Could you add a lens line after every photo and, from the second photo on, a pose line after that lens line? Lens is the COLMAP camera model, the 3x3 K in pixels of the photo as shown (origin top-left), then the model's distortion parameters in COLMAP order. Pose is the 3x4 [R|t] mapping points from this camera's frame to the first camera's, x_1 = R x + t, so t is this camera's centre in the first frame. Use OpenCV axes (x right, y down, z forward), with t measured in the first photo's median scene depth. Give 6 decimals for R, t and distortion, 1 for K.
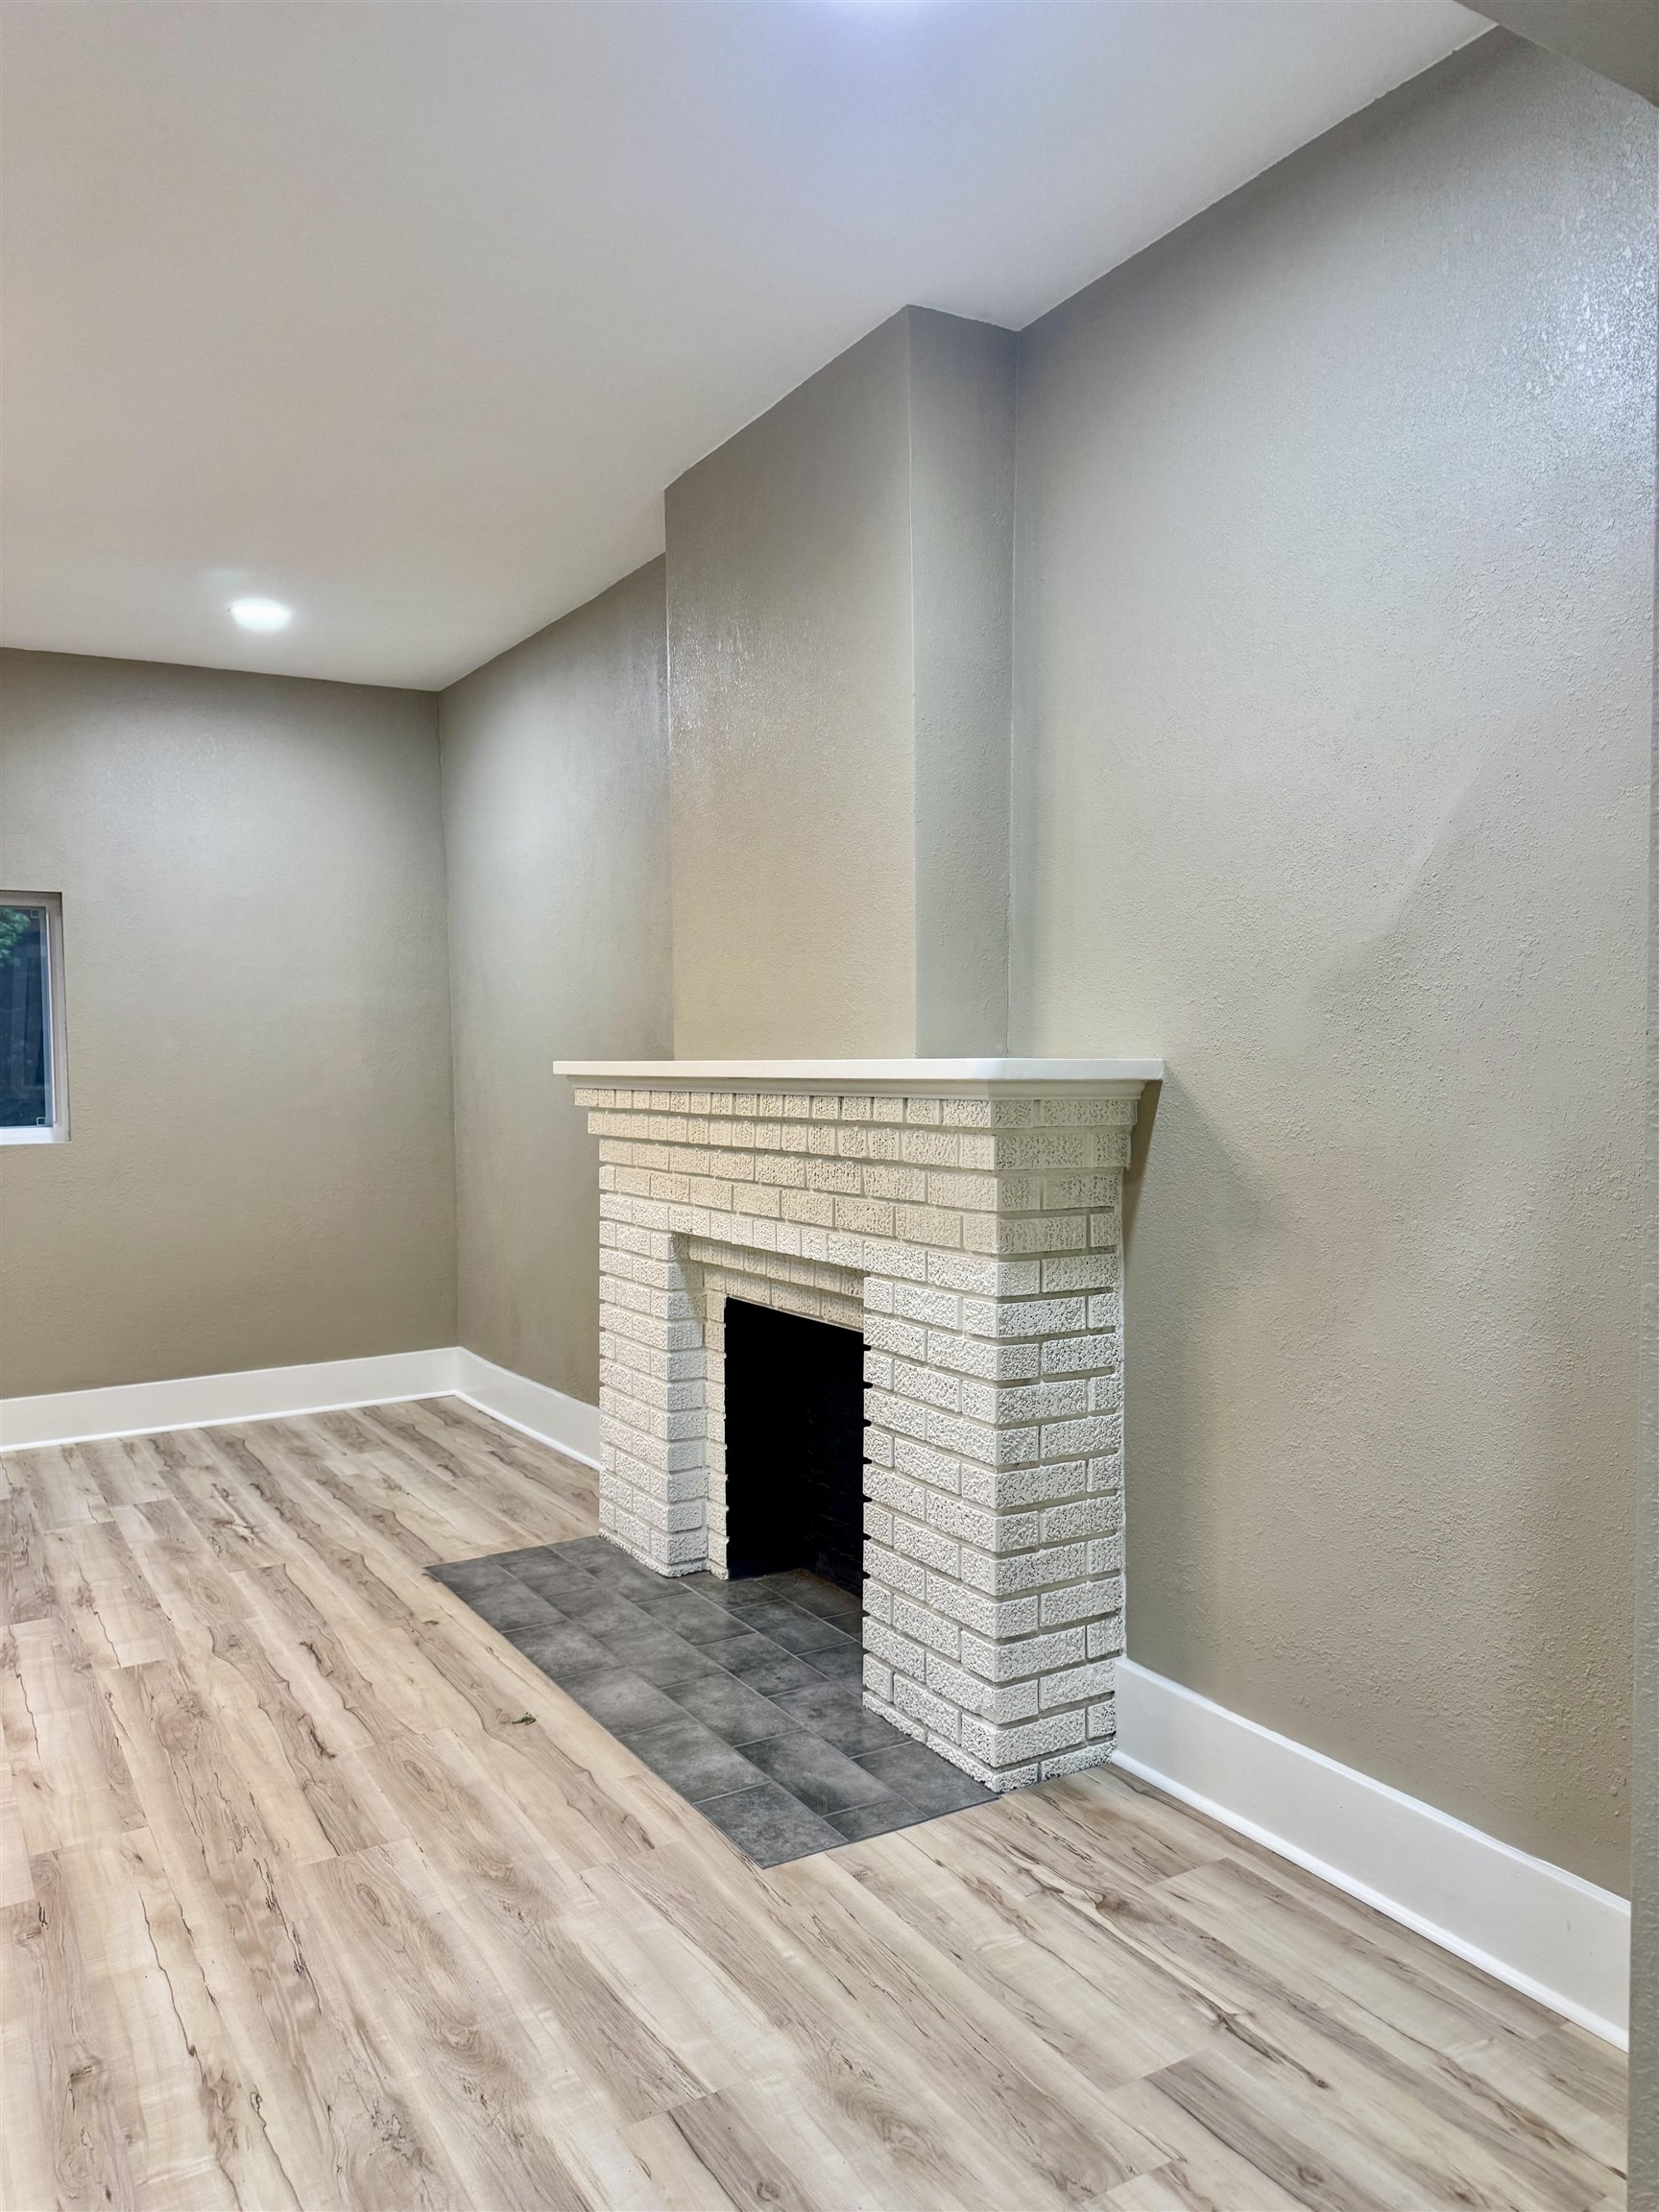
lens RADIAL K [[1573.9, 0, 821.8], [0, 1573.9, 1079.2], [0, 0, 1]] dist [0.035961, -0.040240]
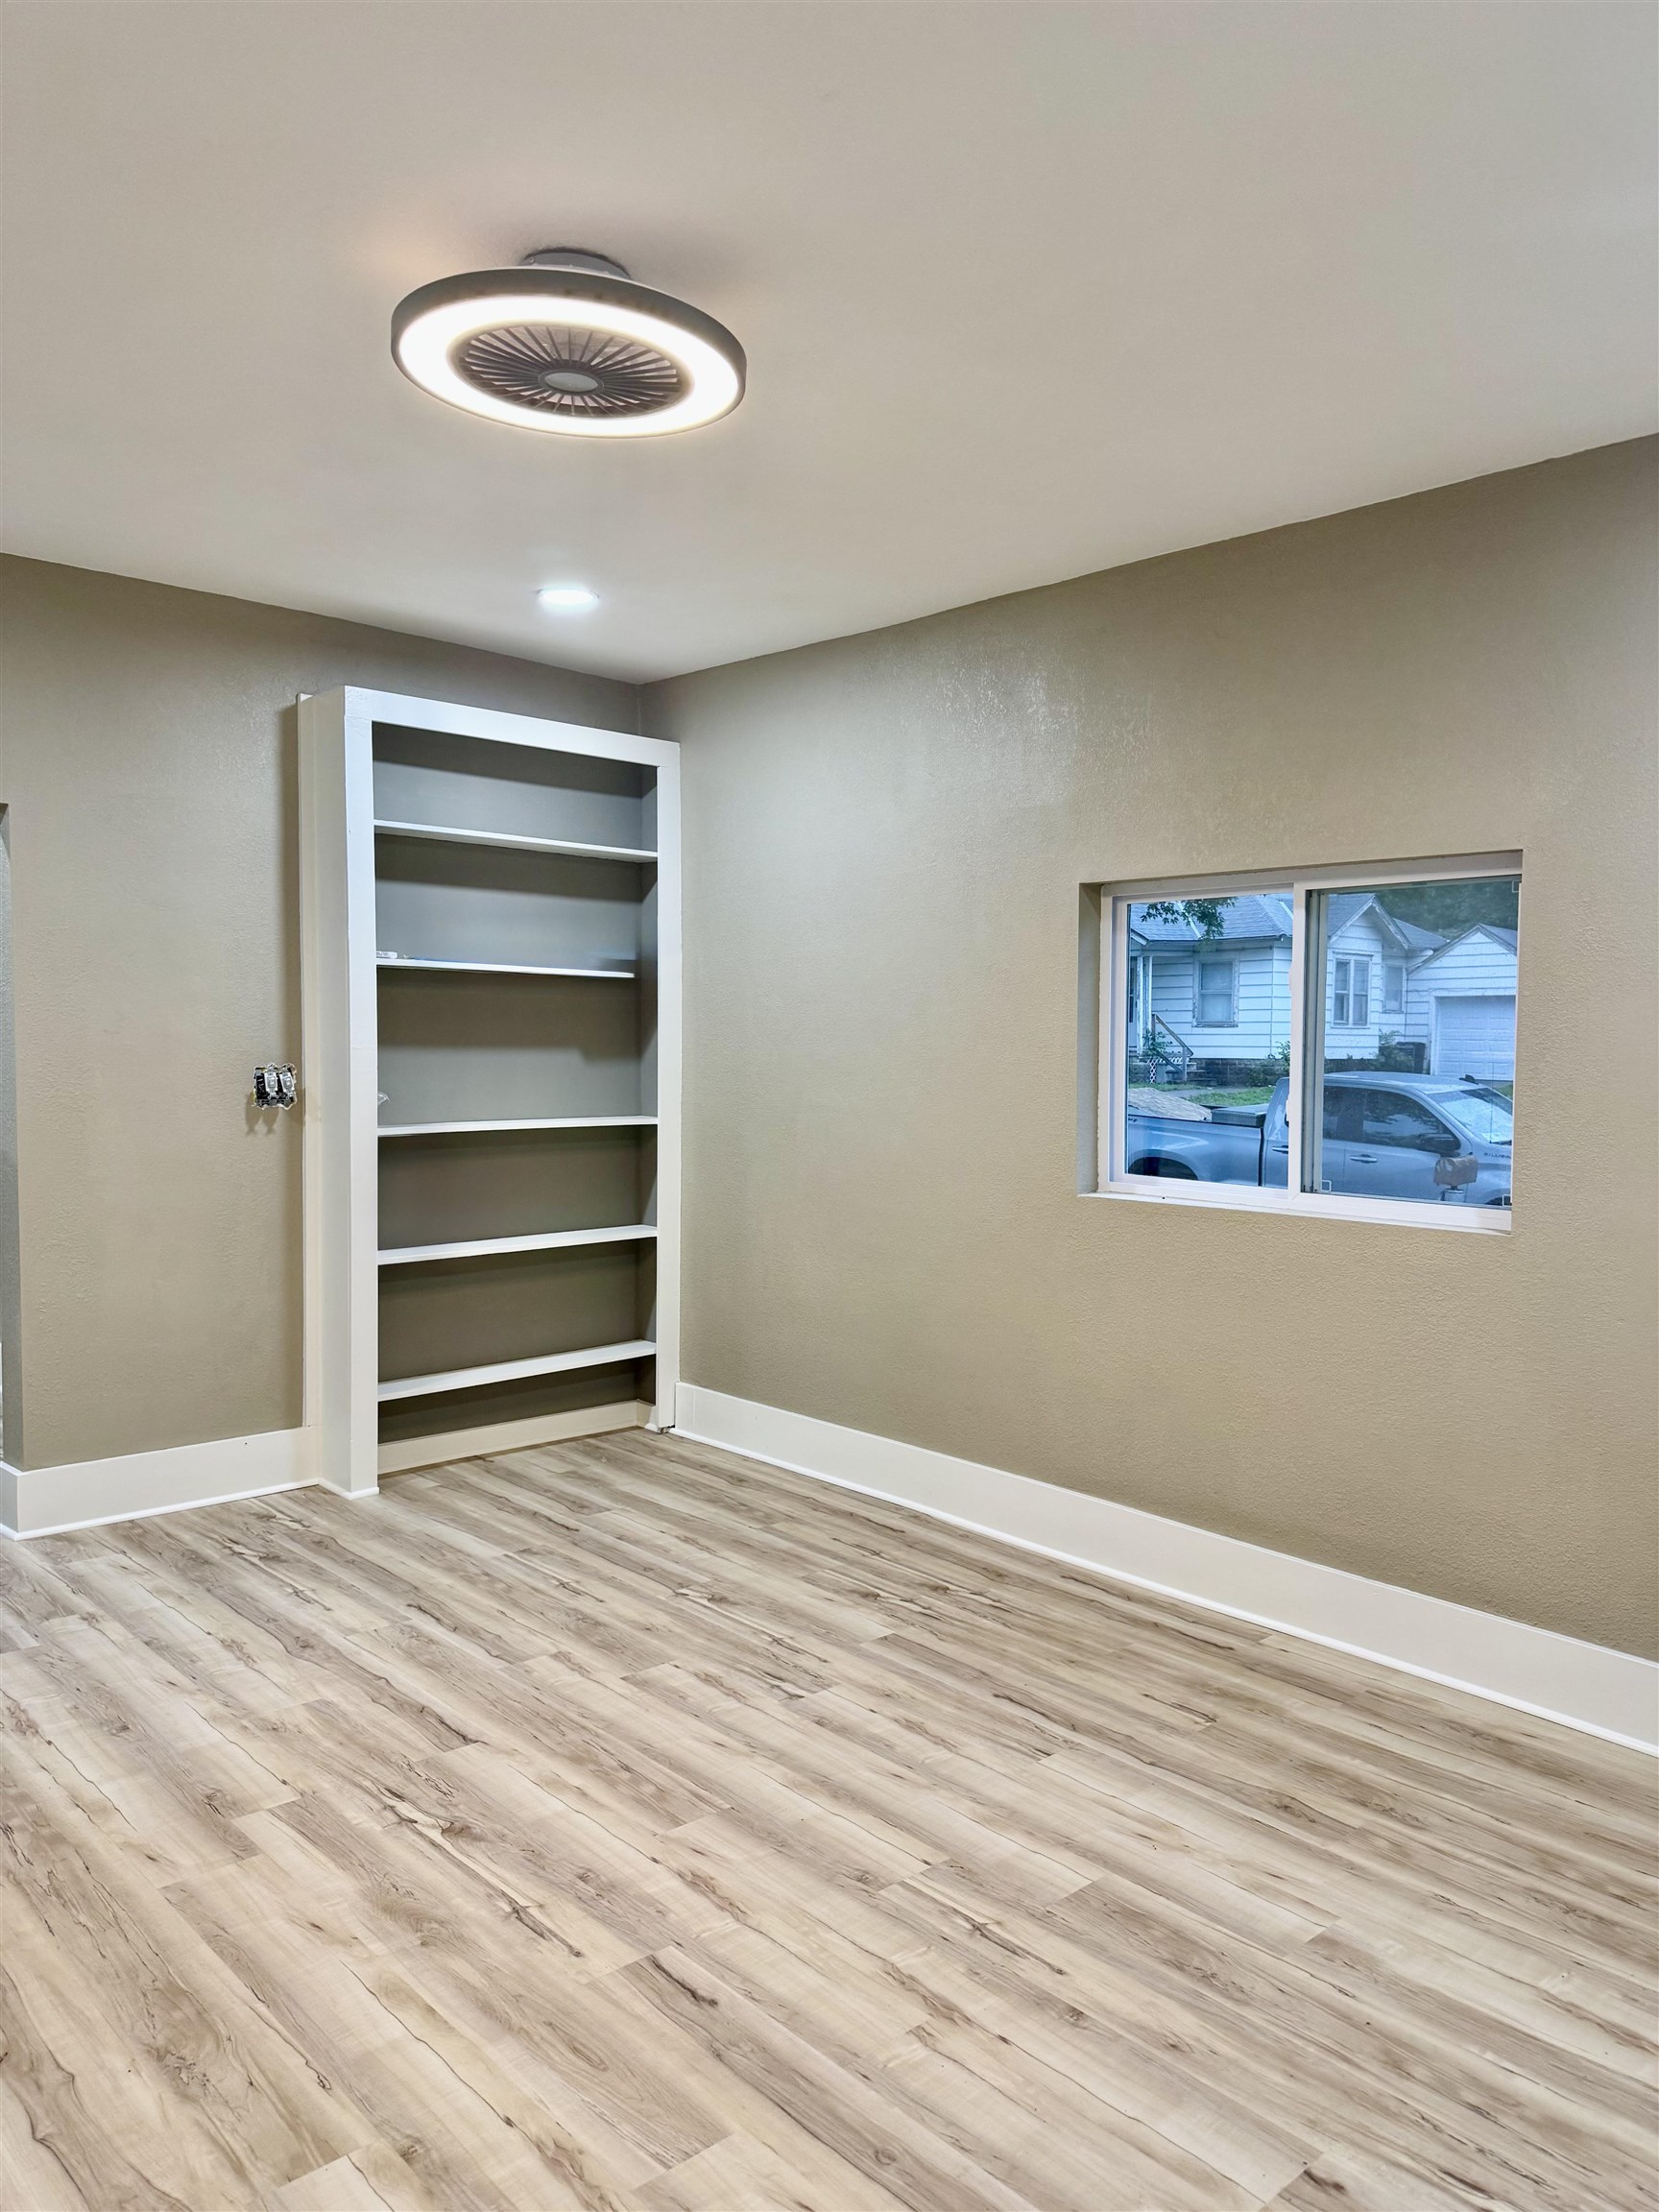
lens RADIAL K [[1573.9, 0, 821.8], [0, 1573.9, 1079.2], [0, 0, 1]] dist [0.035961, -0.040240]
pose [[-0.977406, 0.002001, -0.211361, -0.532549], [-0.009158, 0.998615, 0.051804, -0.073166], [0.211172, 0.052569, -0.976034, 1.733493]]
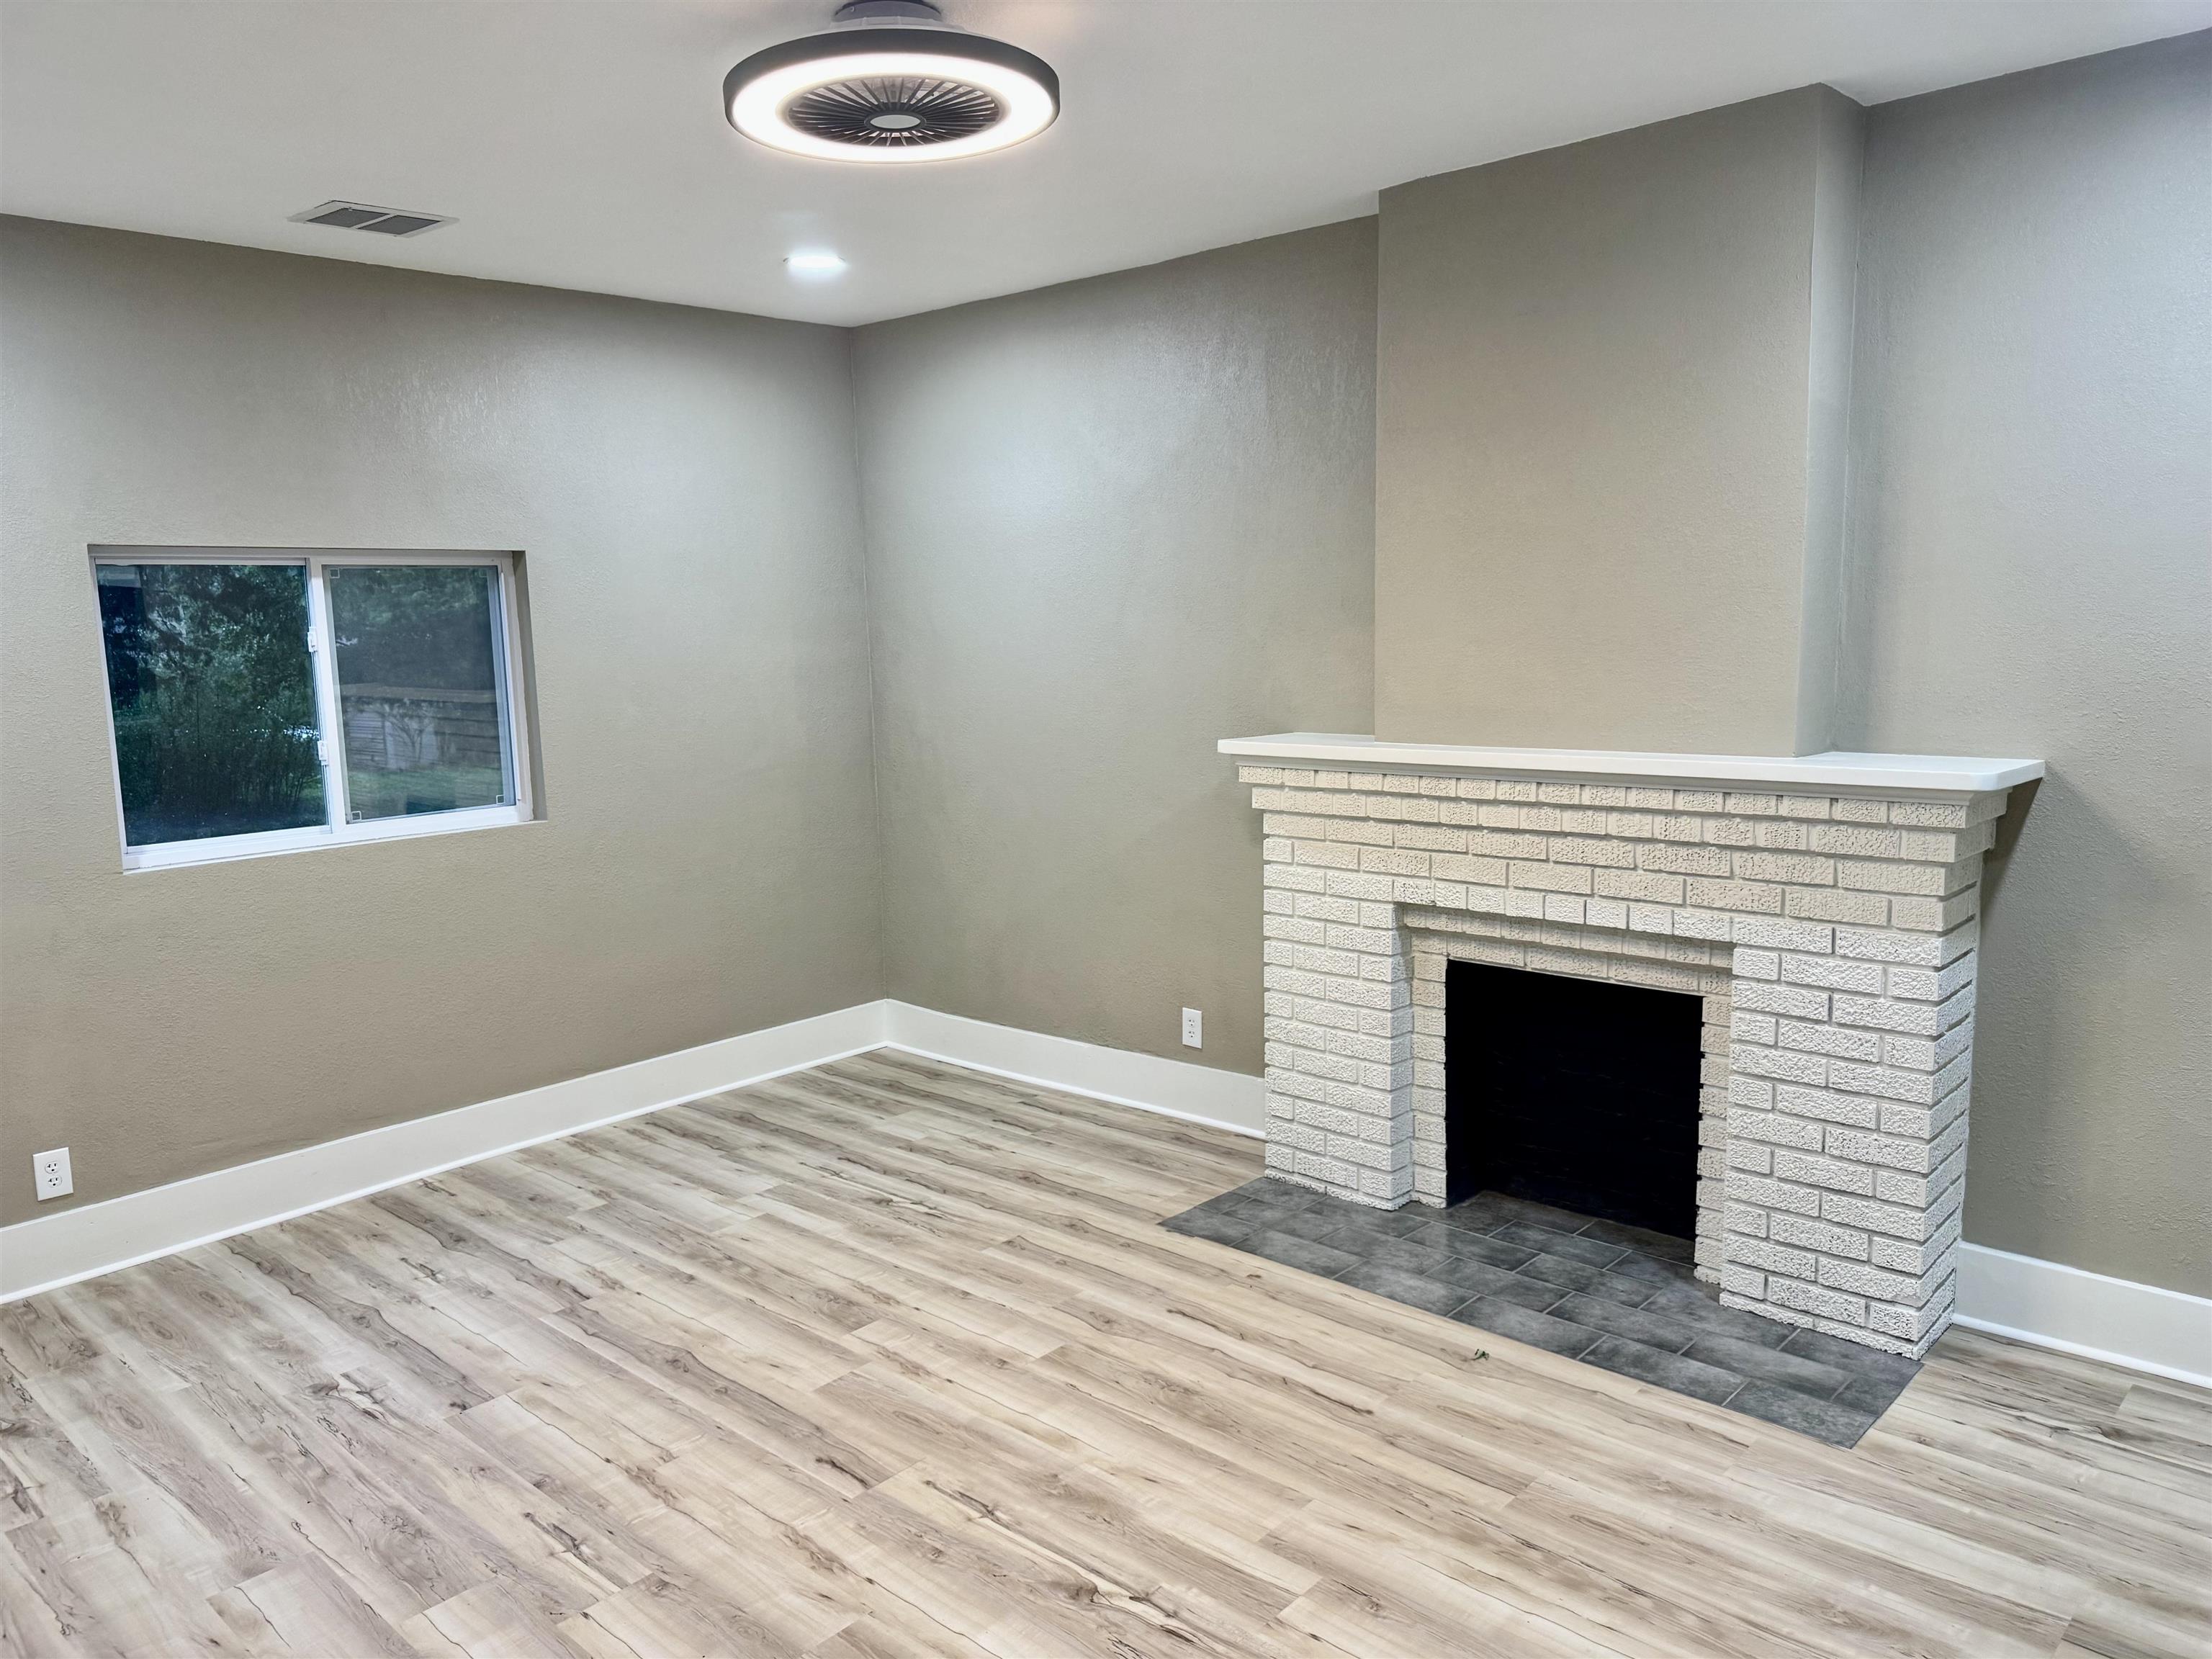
lens RADIAL K [[1573.9, 0, 1092.9], [0, 1573.9, 831.3], [0, 0, 1]] dist [0.035961, -0.040240]
pose [[0.961119, -0.052249, 0.271146, -0.726377], [0.019694, 0.992405, 0.121423, -0.107580], [-0.275431, -0.111362, 0.954849, 0.037645]]
